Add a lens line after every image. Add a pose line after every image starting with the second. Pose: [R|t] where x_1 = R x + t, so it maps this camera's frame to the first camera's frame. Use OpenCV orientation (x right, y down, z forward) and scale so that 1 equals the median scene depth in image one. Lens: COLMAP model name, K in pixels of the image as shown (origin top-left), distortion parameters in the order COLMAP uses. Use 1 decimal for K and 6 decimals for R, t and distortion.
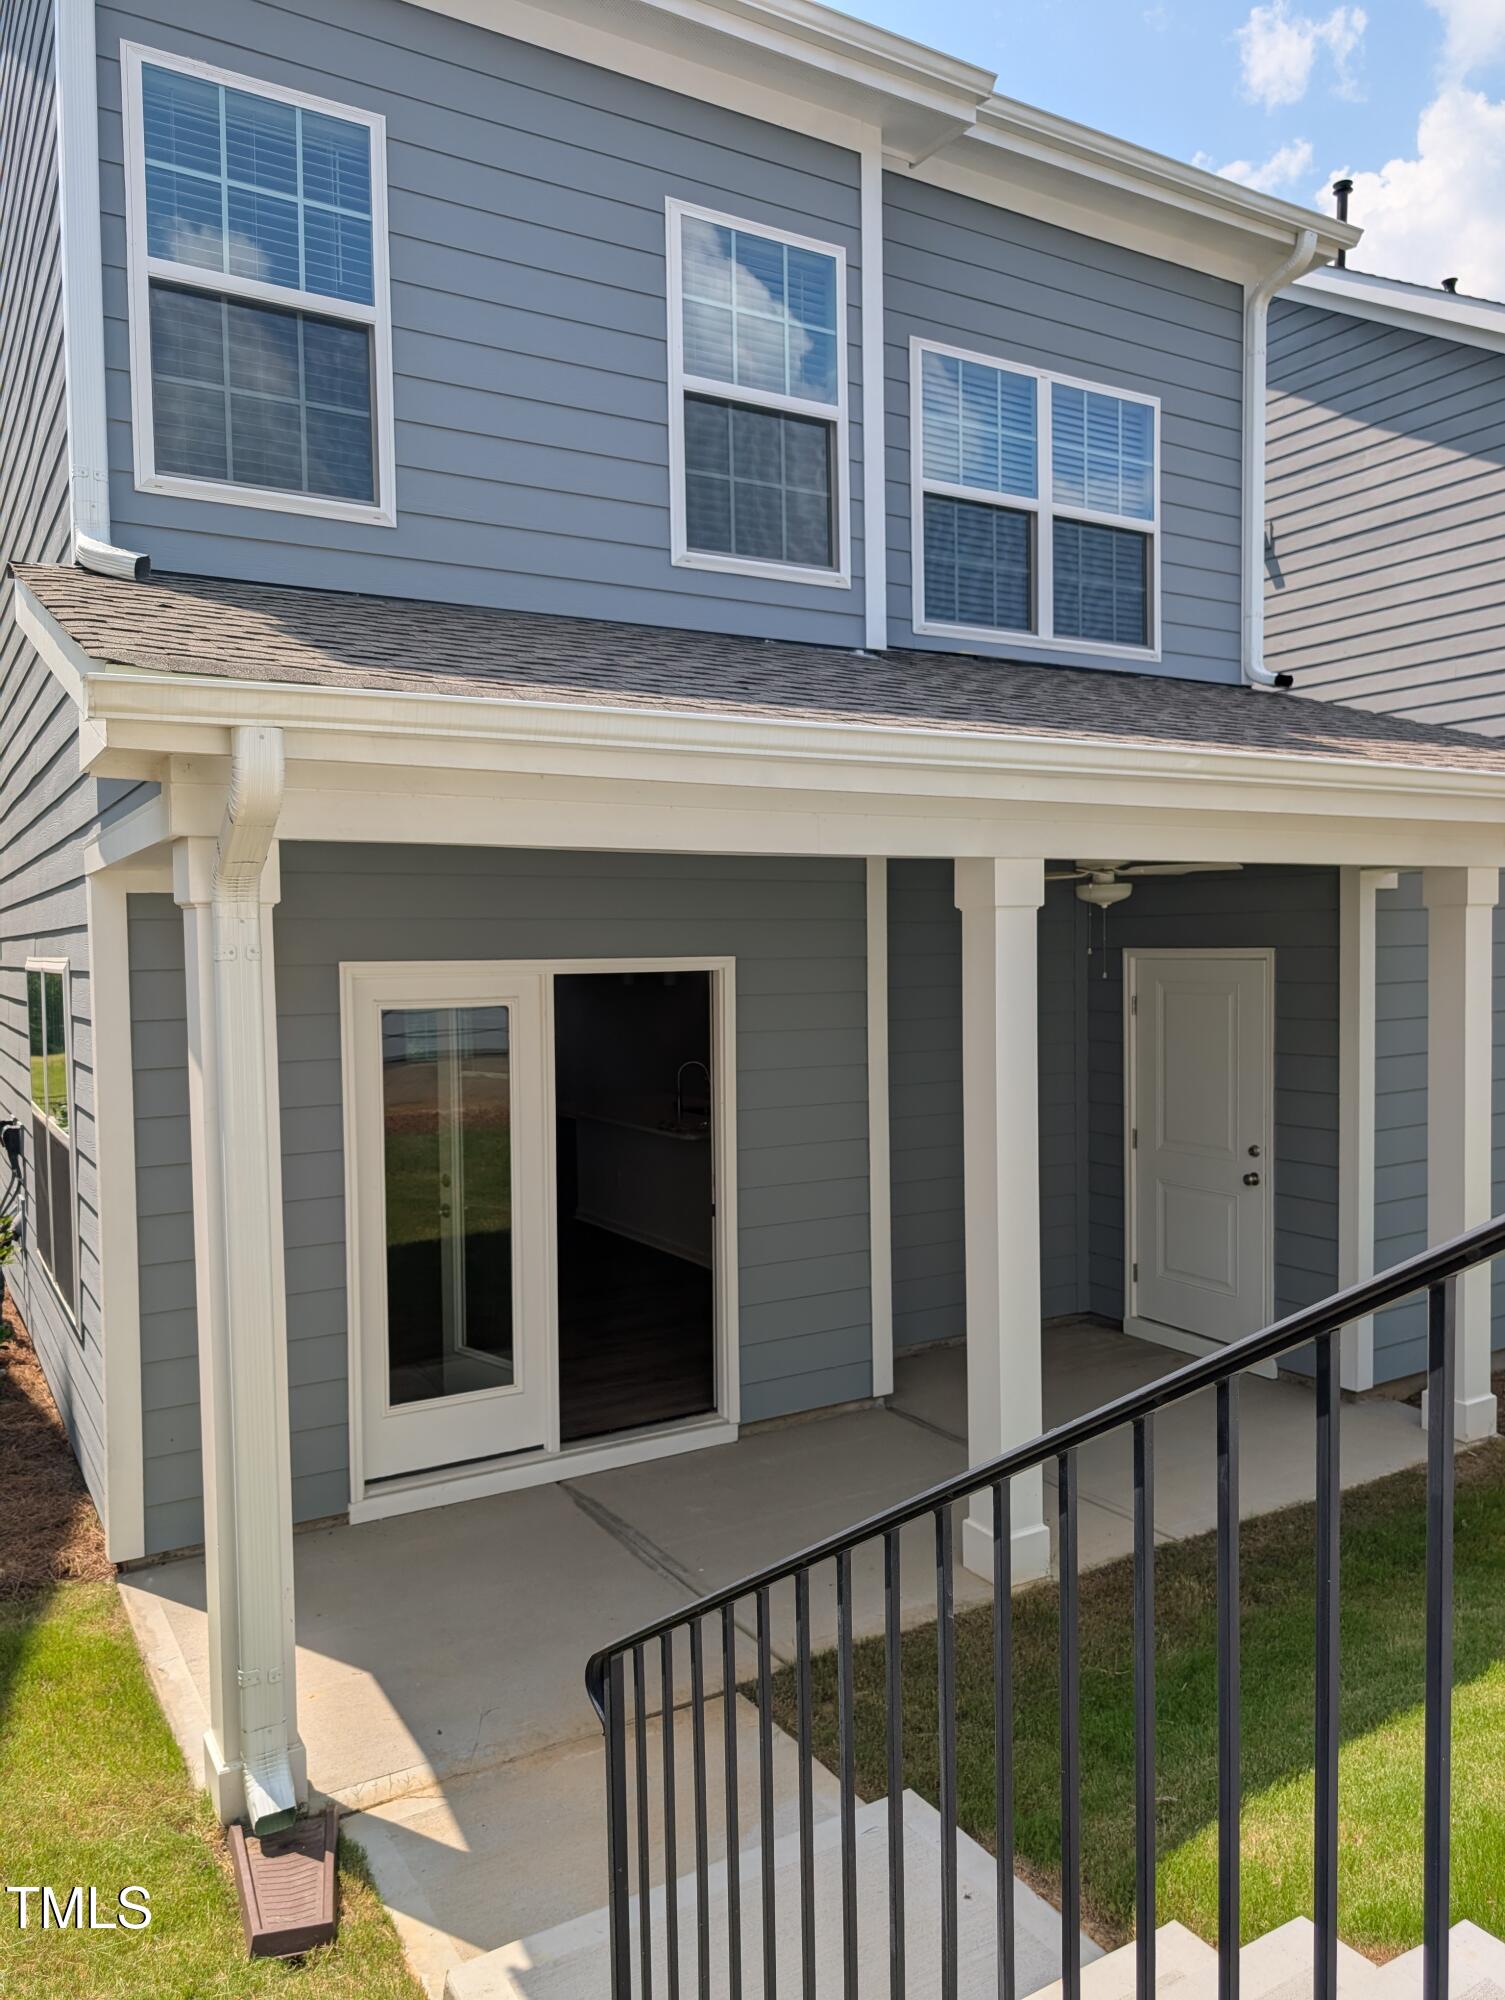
lens RADIAL K [[1438.4, 0, 751.9], [0, 1438.4, 1005.1], [0, 0, 1]] dist [0.007296, -0.002537]
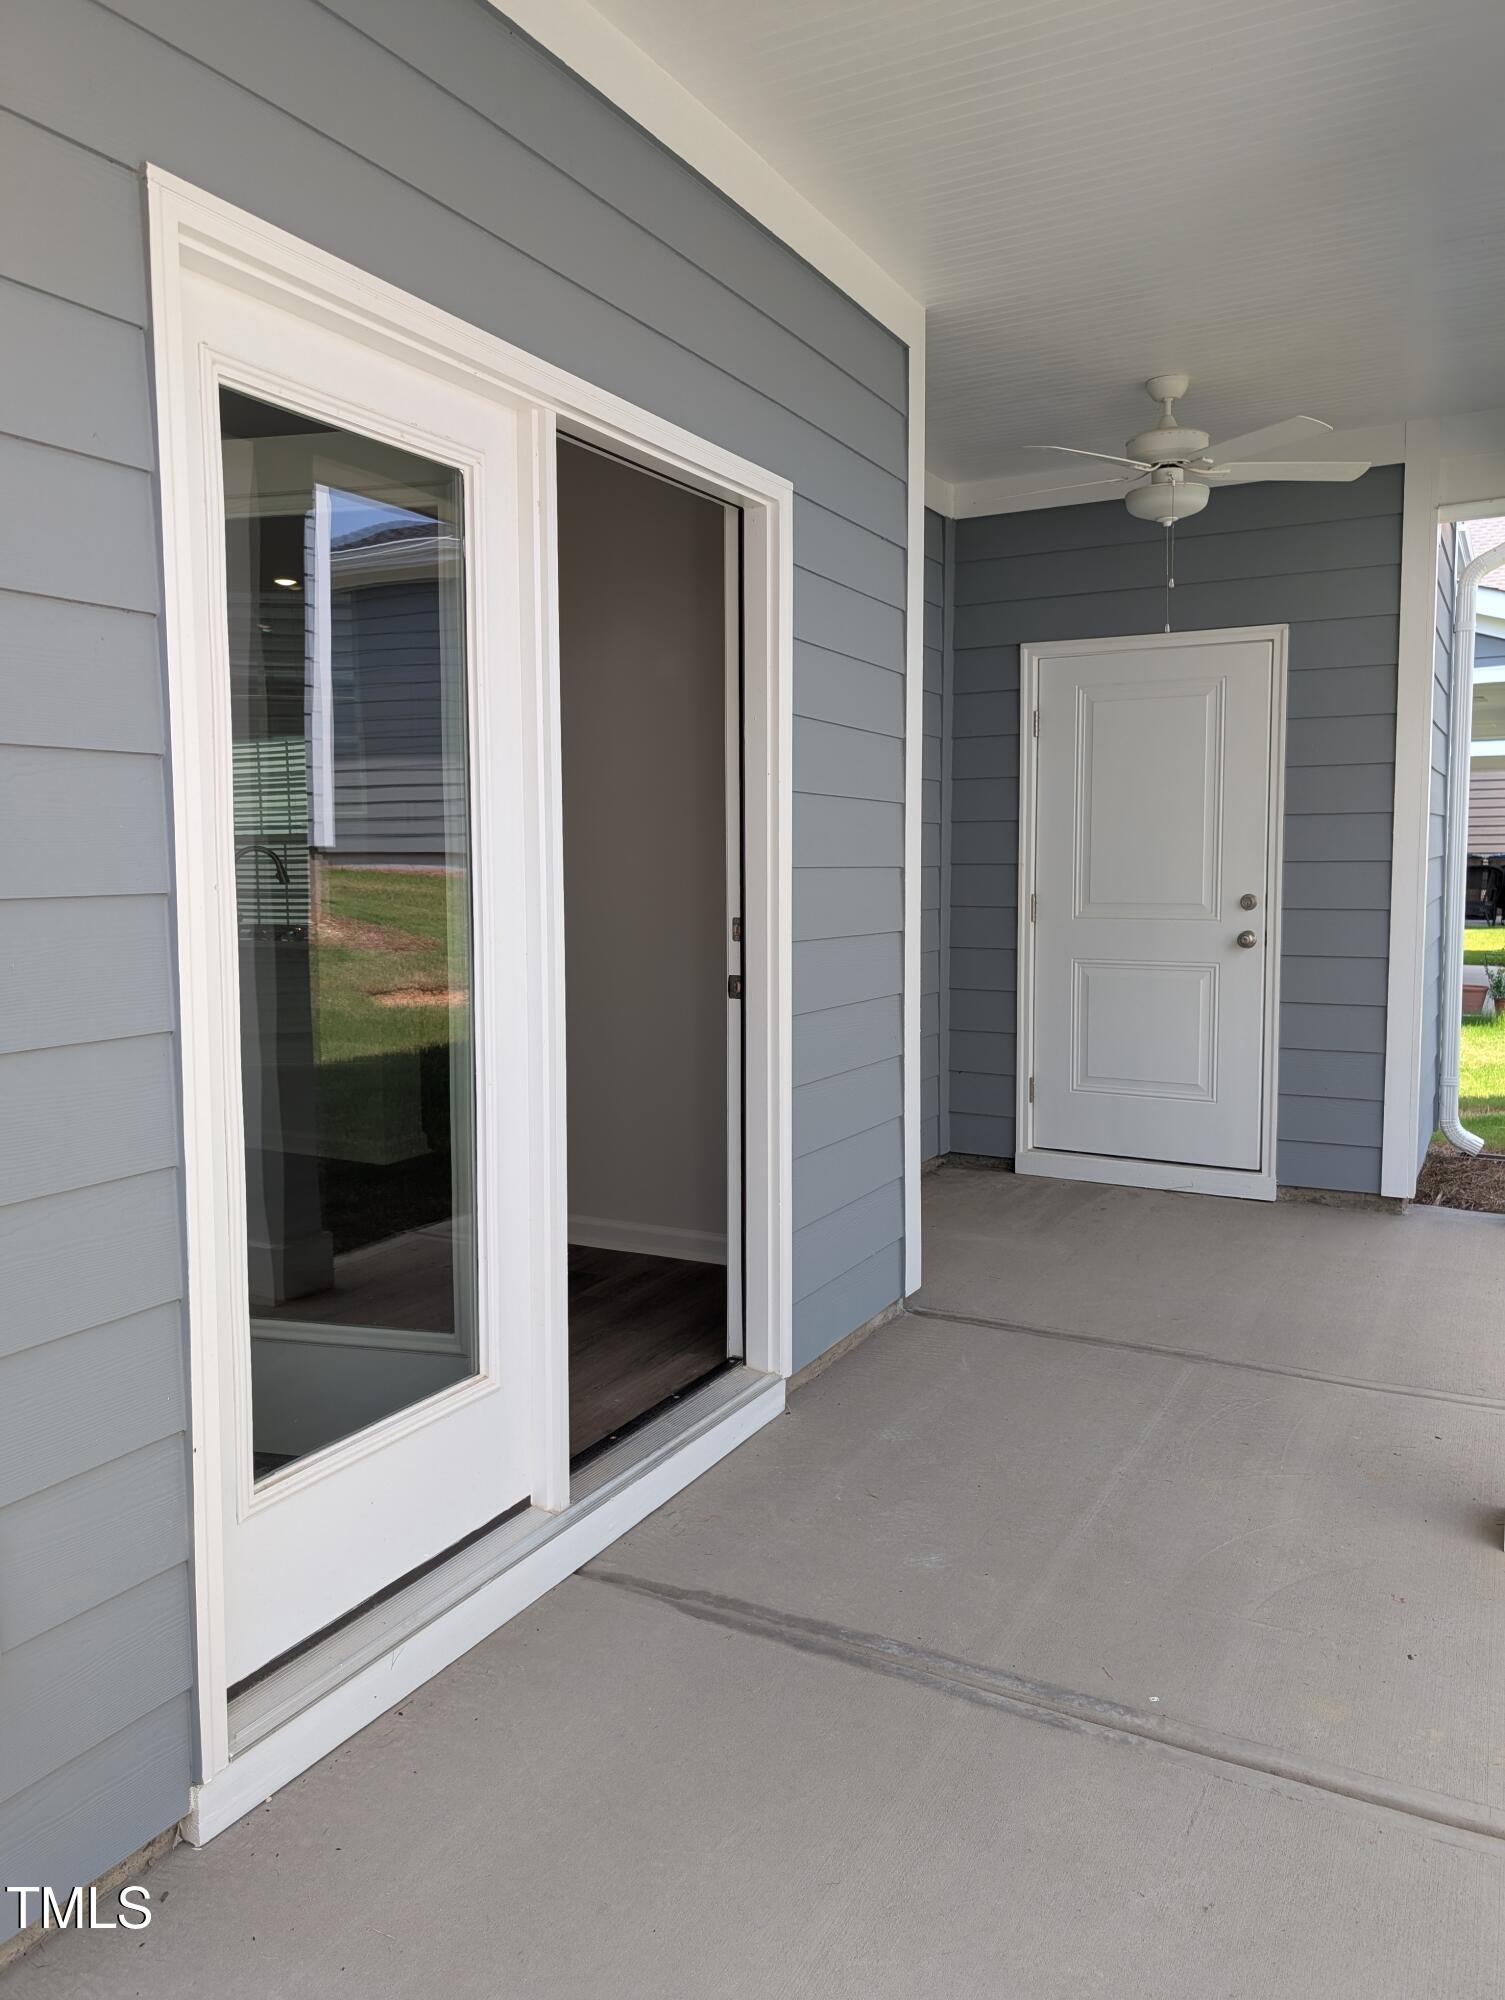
lens RADIAL K [[1438.4, 0, 750.9], [0, 1438.4, 991.0], [0, 0, 1]] dist [0.007296, -0.002537]
pose [[0.858685, -0.039770, 0.510958, -0.259604], [0.015662, 0.998555, 0.051400, 0.105656], [-0.512264, -0.036134, 0.858068, 0.491870]]
